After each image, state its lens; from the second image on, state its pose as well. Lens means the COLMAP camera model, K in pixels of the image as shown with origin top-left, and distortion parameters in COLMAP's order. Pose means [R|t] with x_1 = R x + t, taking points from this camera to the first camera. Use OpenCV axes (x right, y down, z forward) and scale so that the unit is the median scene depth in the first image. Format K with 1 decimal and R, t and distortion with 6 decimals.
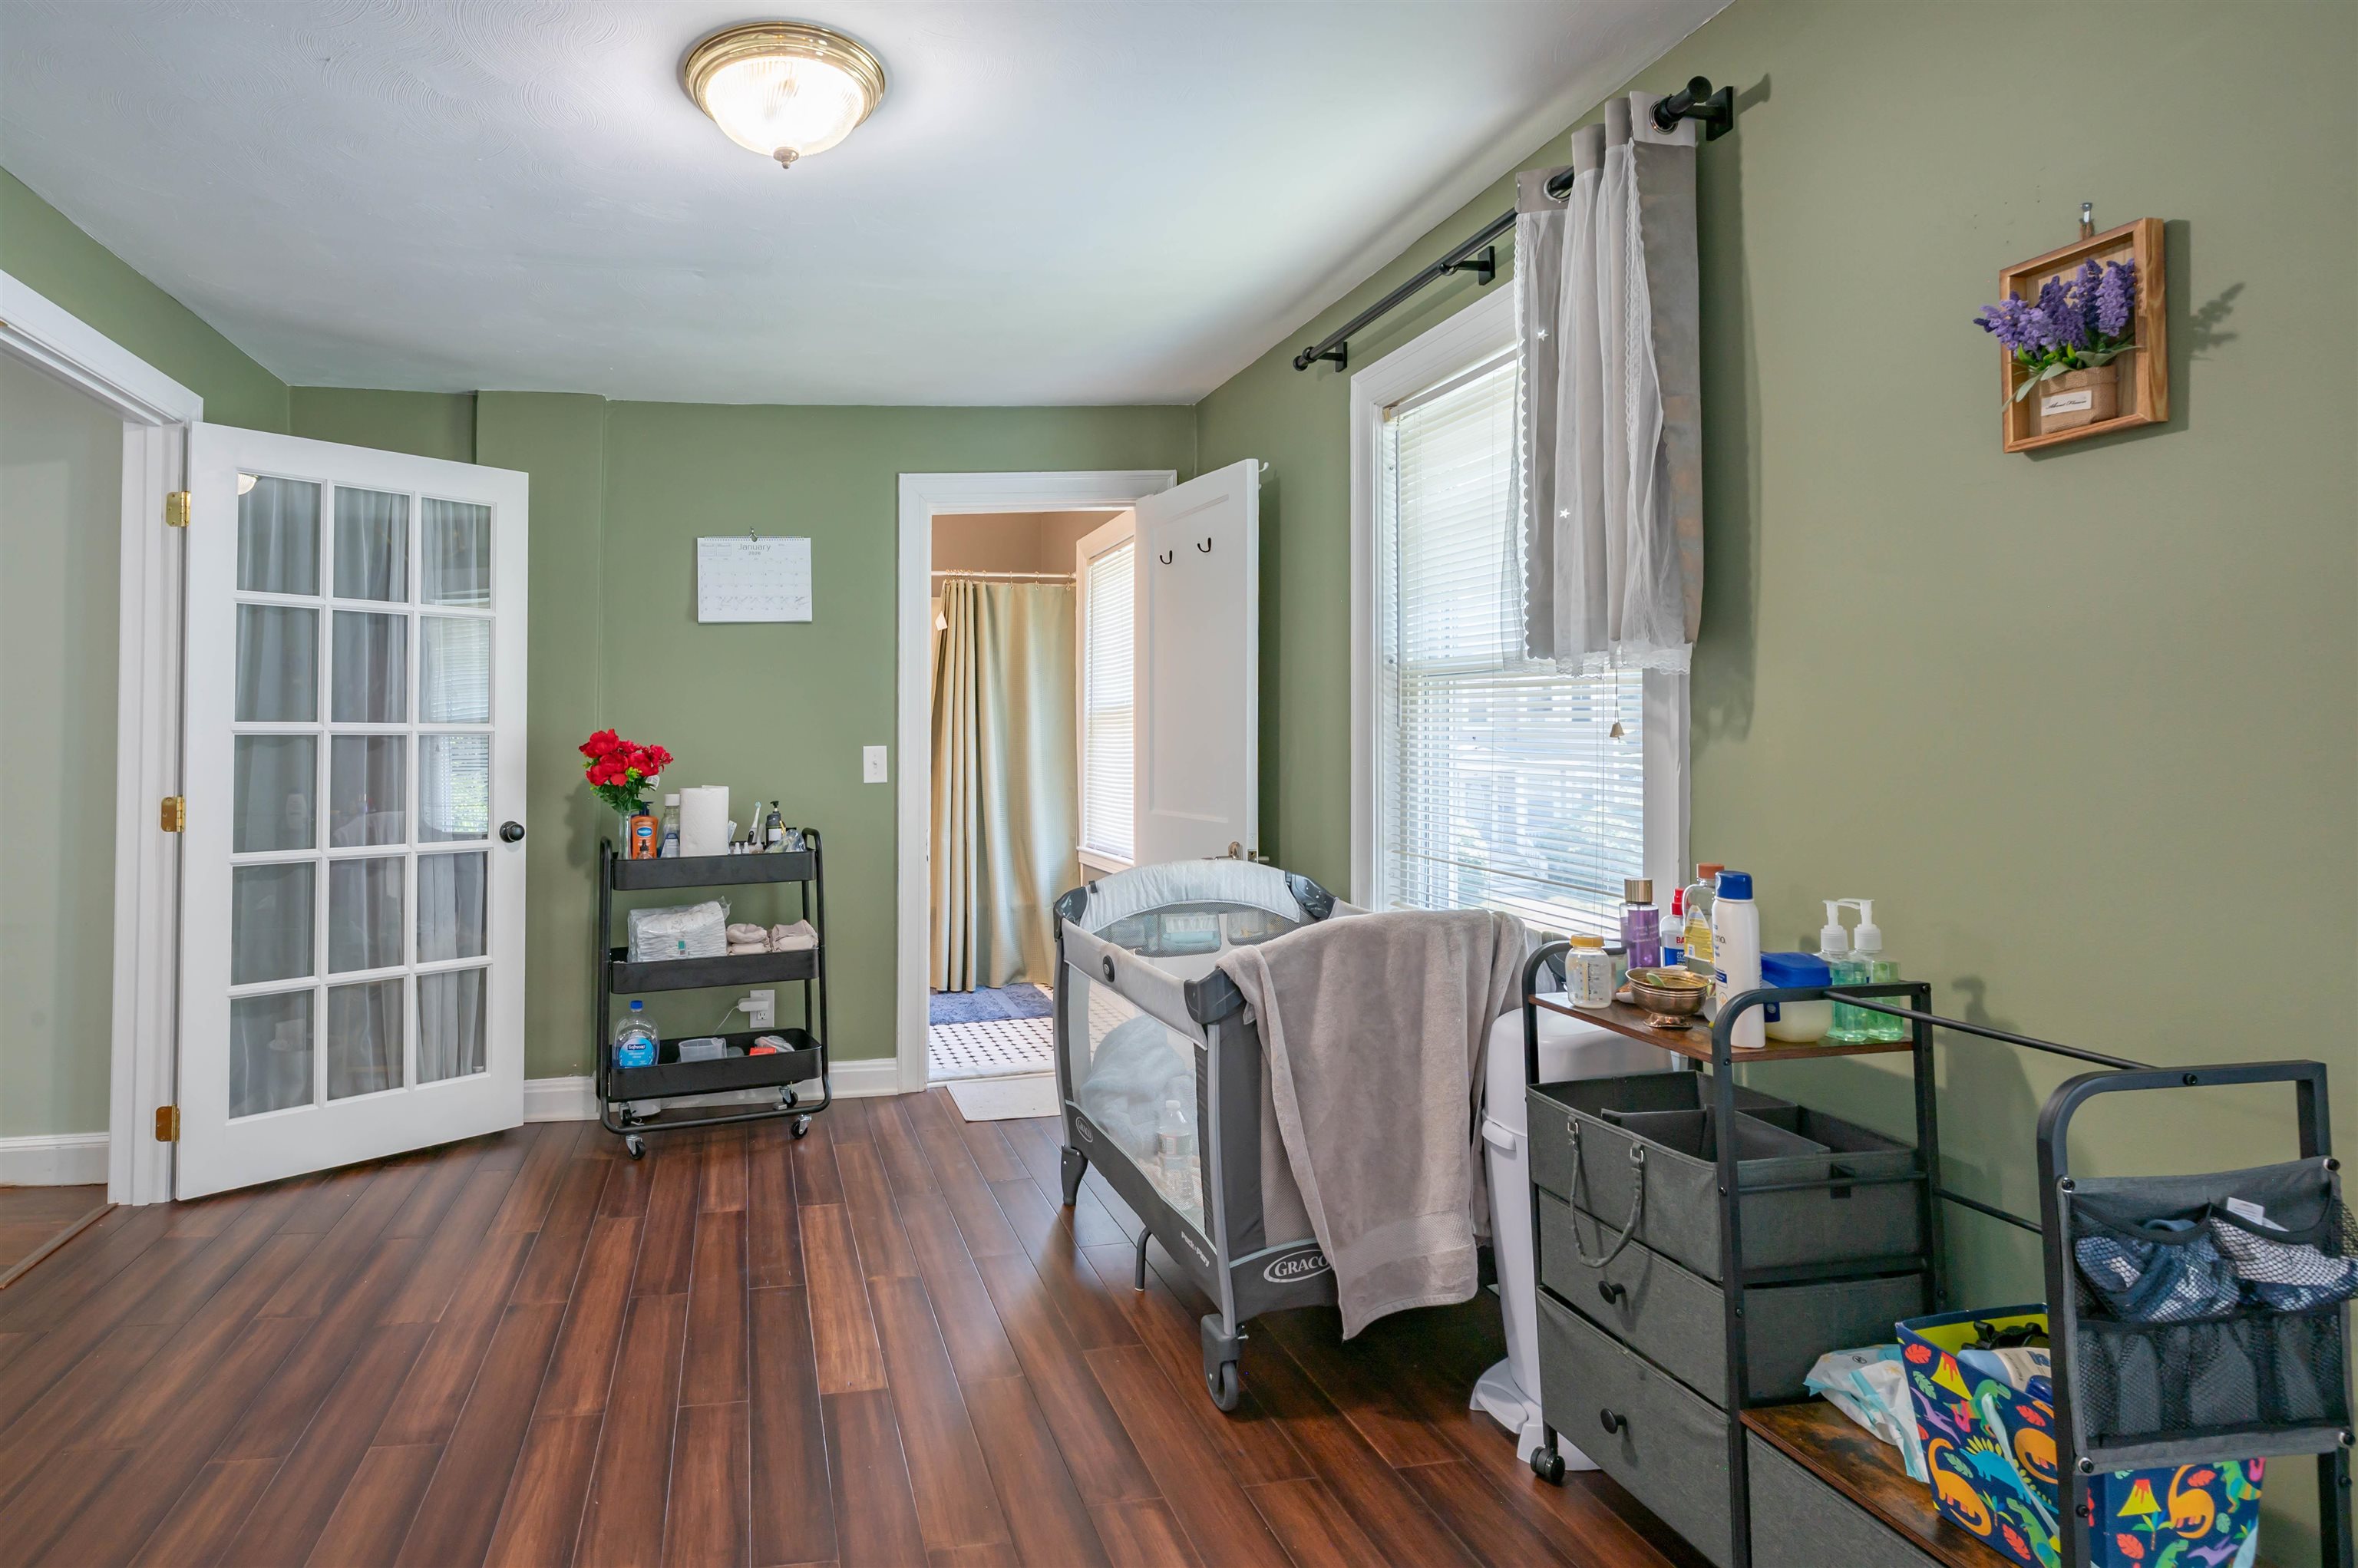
lens RADIAL K [[1459.3, 0, 1179.1], [0, 1459.3, 697.7], [0, 0, 1]] dist [0.000480, -0.000352]
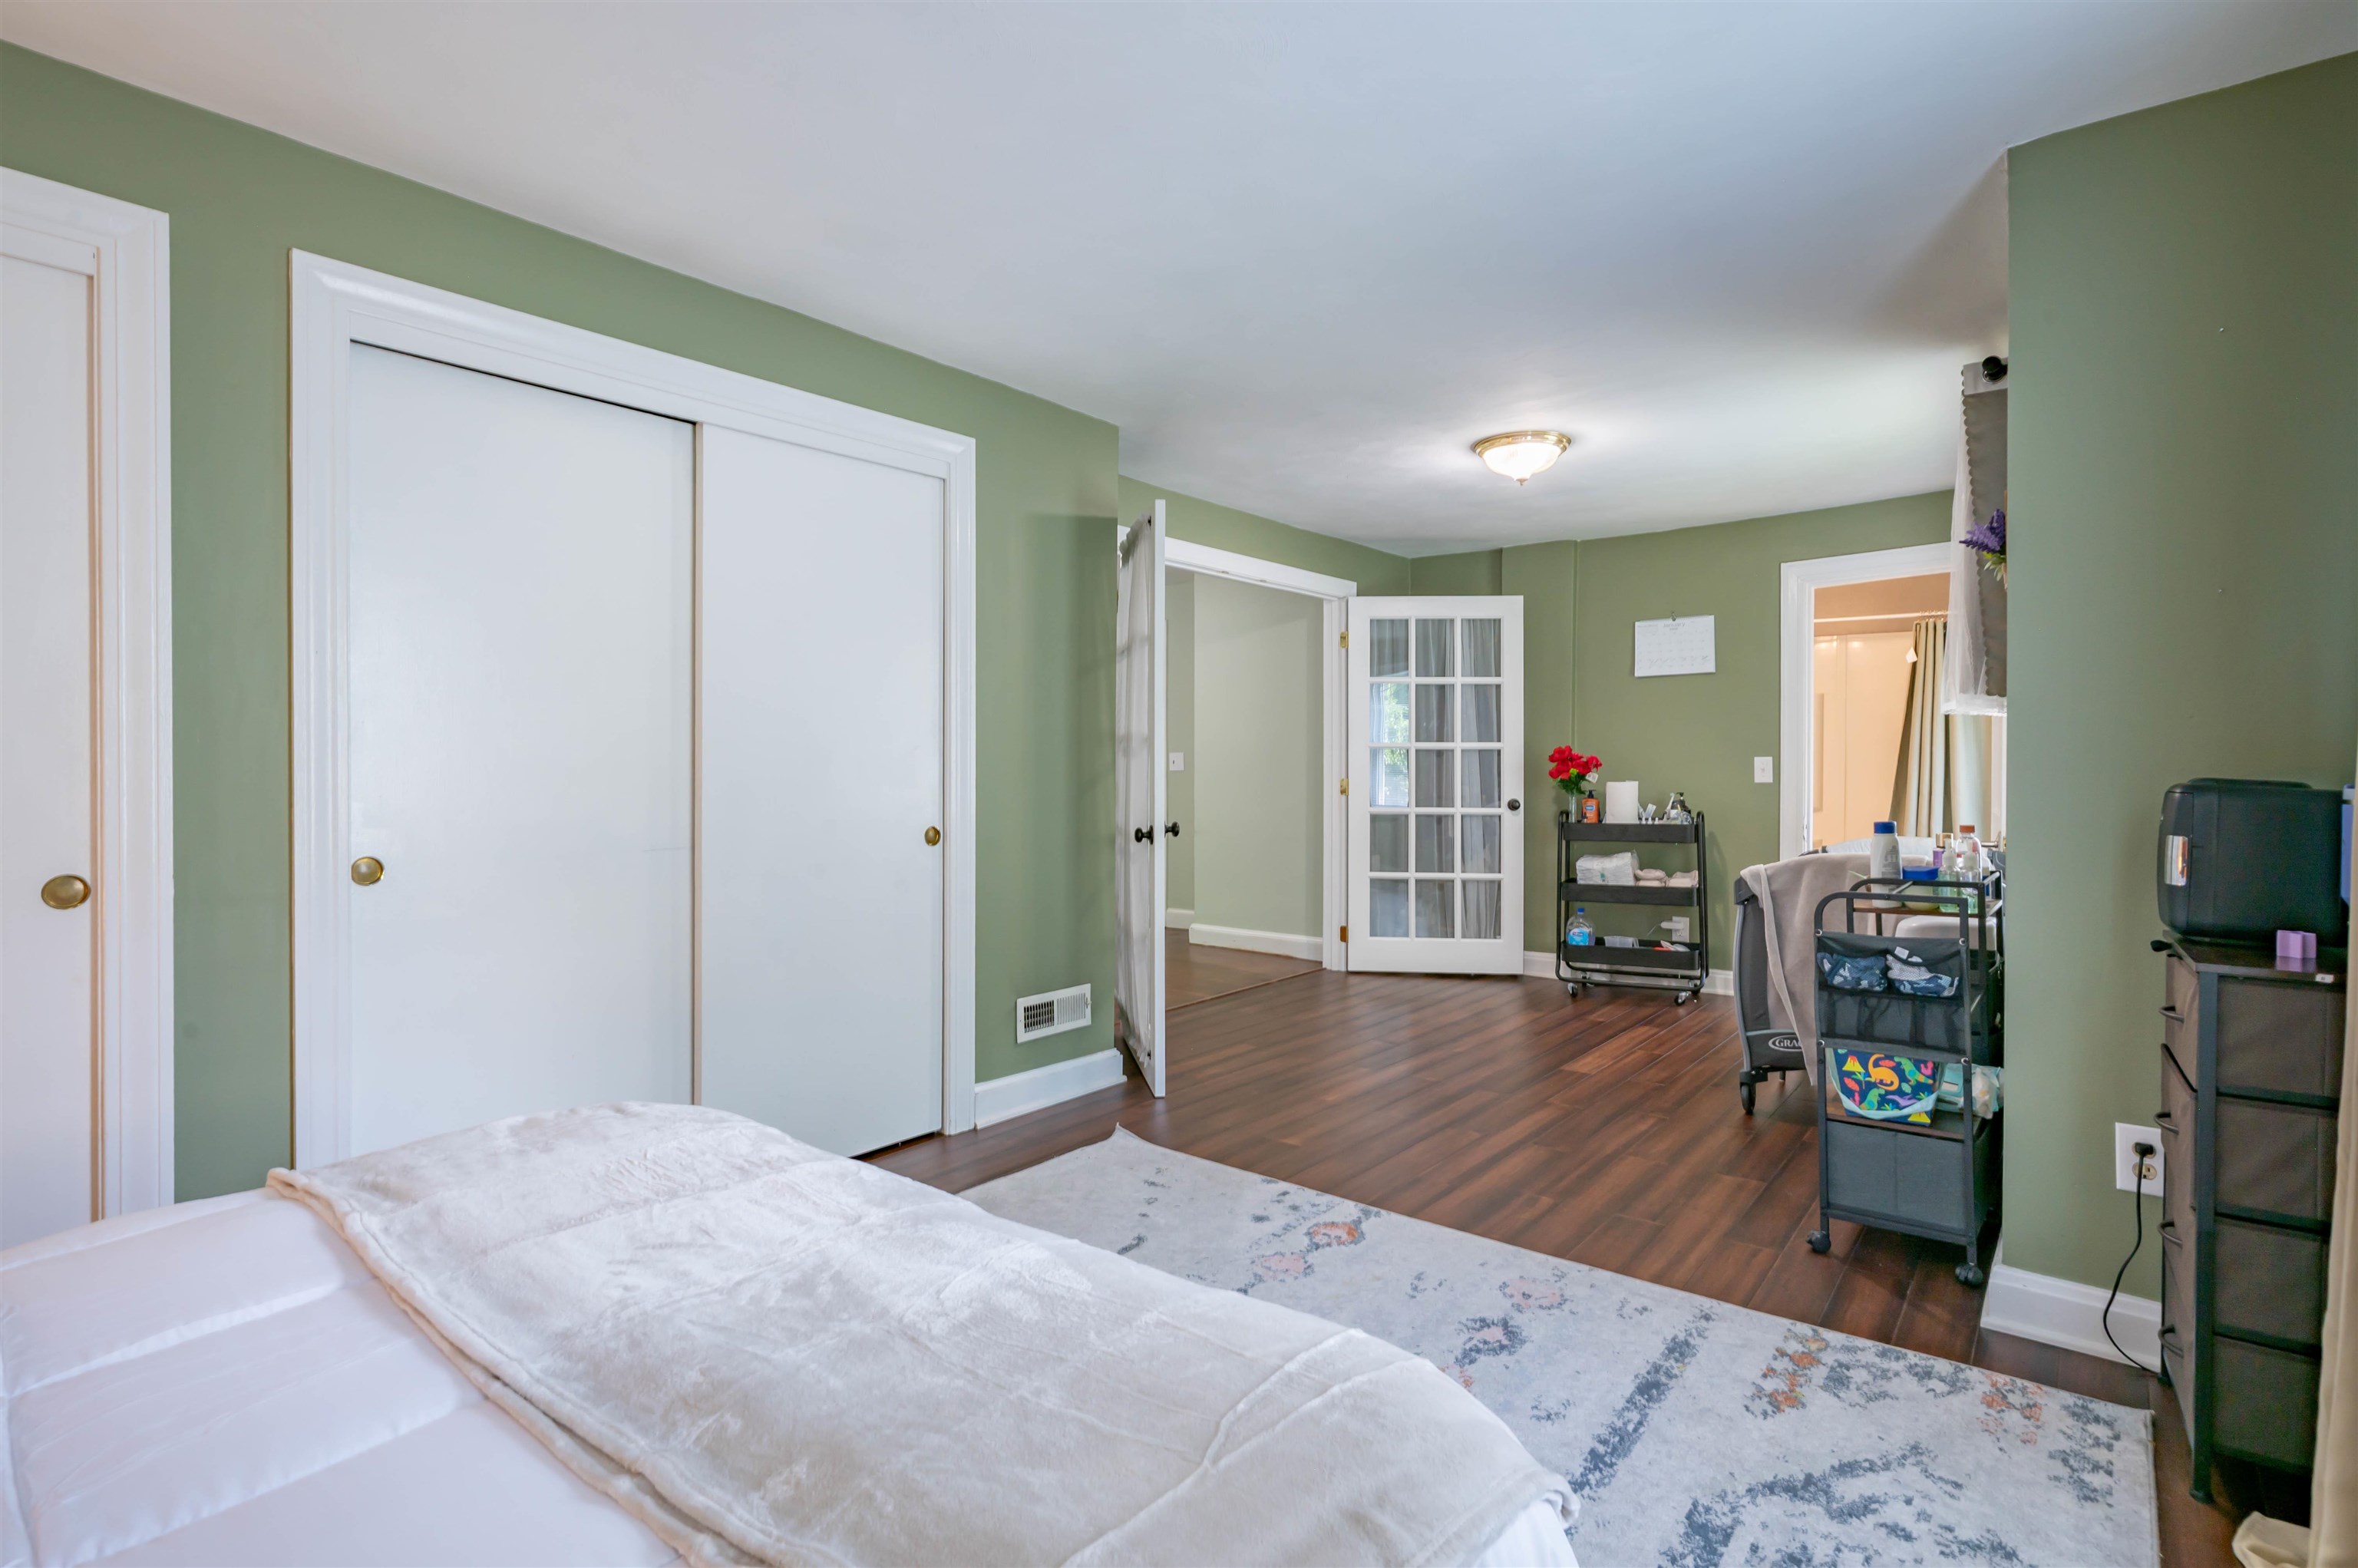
lens RADIAL K [[1183.2, 0, 1179.0], [0, 1183.2, 784.0], [0, 0, 1]] dist [-0.000851, -0.000010]
pose [[0.687283, 0.022946, -0.726027, 0.299851], [0.017651, 0.998678, 0.048272, -0.008100], [0.726175, -0.045991, 0.685970, -0.264513]]
